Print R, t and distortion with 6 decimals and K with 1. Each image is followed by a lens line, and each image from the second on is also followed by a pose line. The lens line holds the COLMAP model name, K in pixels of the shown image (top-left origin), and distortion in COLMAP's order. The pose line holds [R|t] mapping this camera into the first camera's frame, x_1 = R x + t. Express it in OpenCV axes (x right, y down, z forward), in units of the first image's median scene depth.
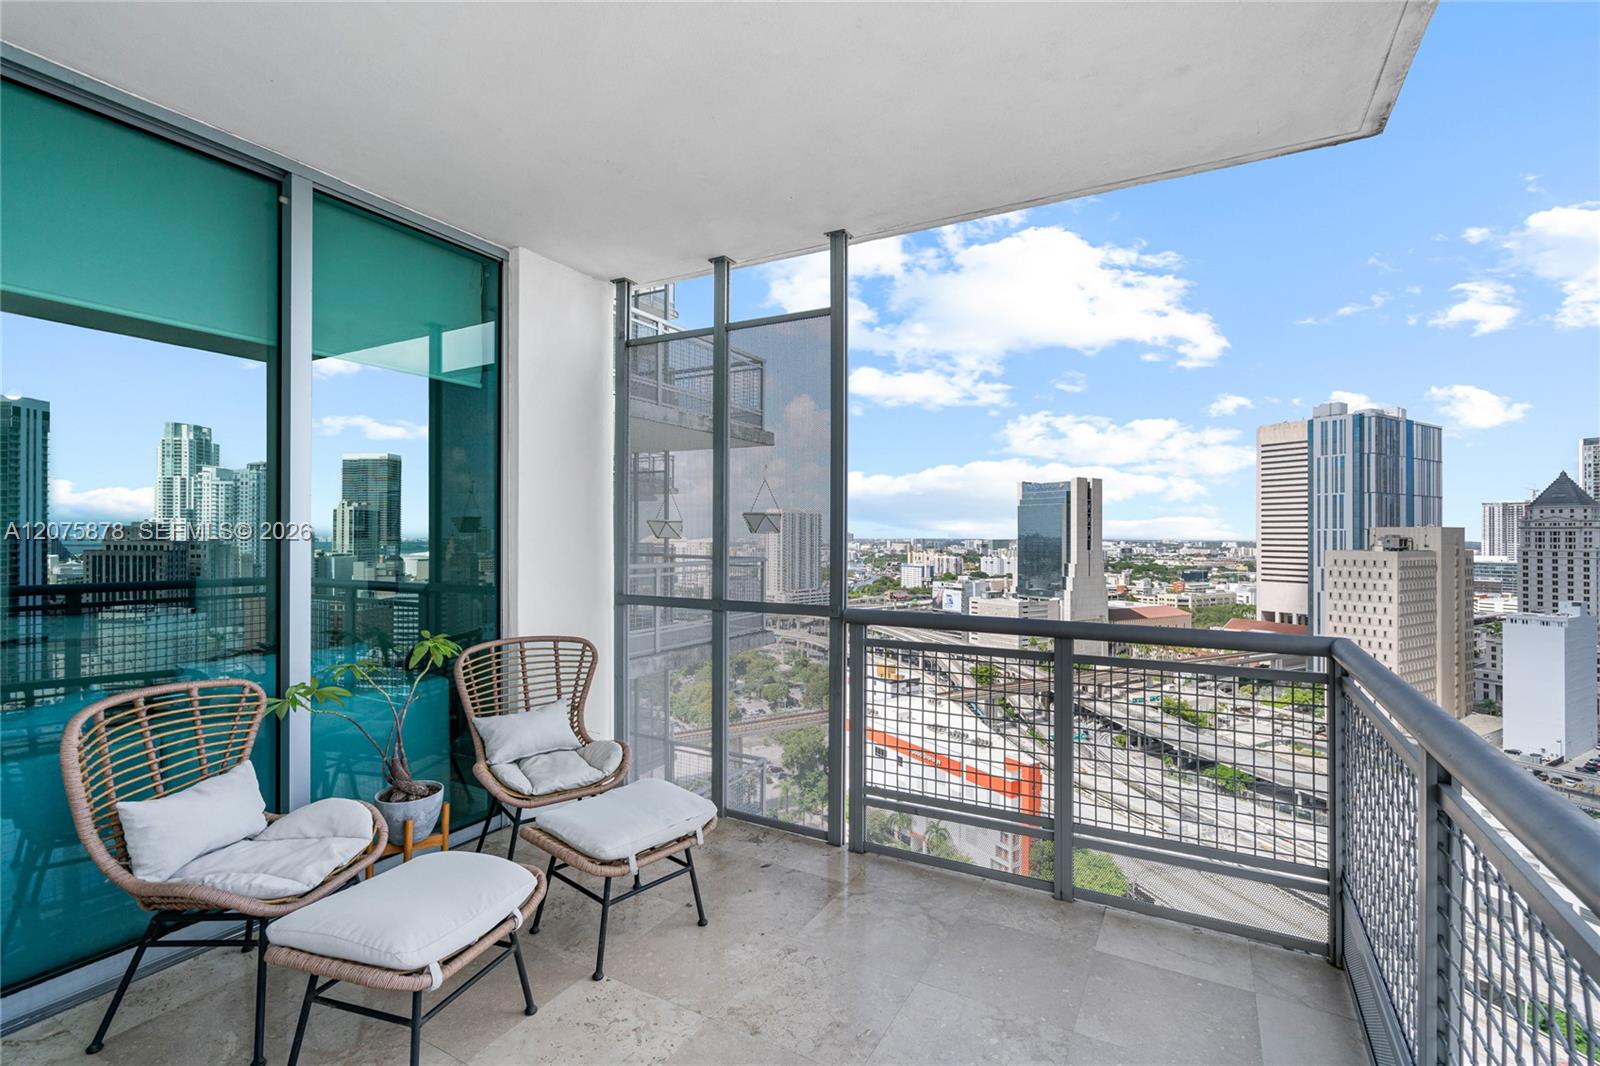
lens RADIAL K [[721.7, 0, 804.6], [0, 721.7, 525.7], [0, 0, 1]] dist [0.001556, 0.001569]
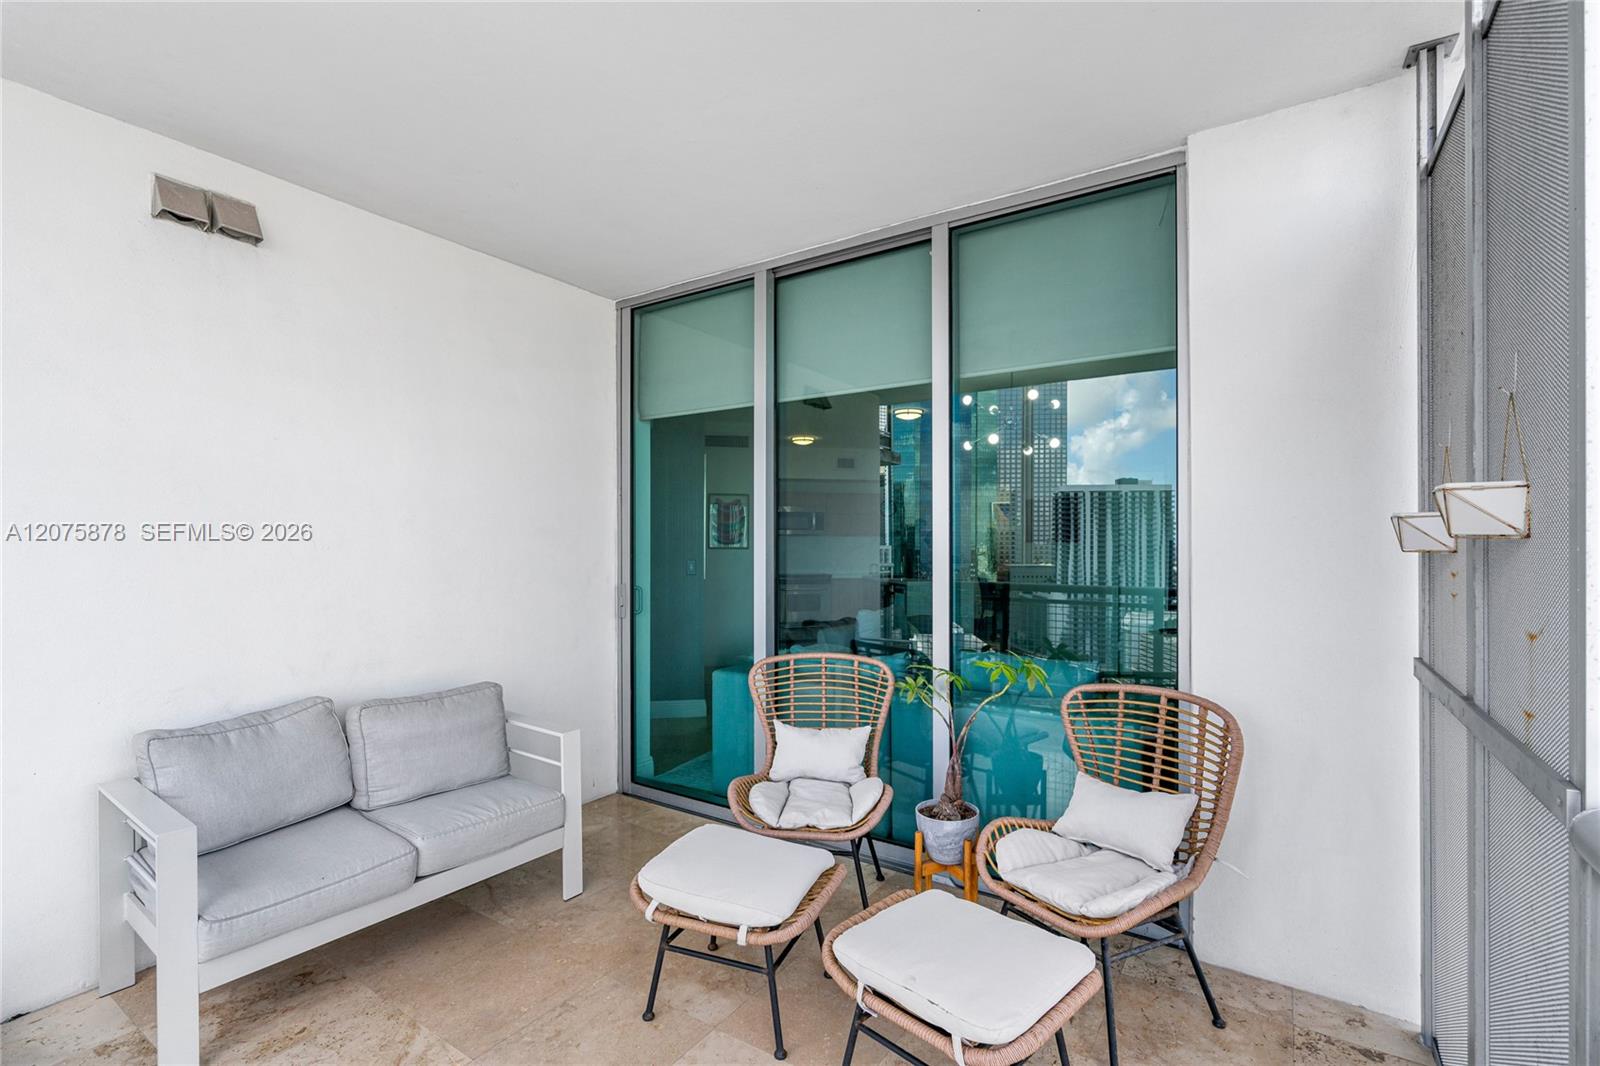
lens RADIAL K [[744.8, 0, 800.0], [0, 744.8, 533.0], [0, 0, 1]] dist [0.000321, 0.000854]
pose [[-0.083654, -0.020892, -0.996276, 0.502469], [0.011252, 0.999697, -0.021909, 0.018266], [0.996431, -0.013043, -0.083393, 0.956444]]
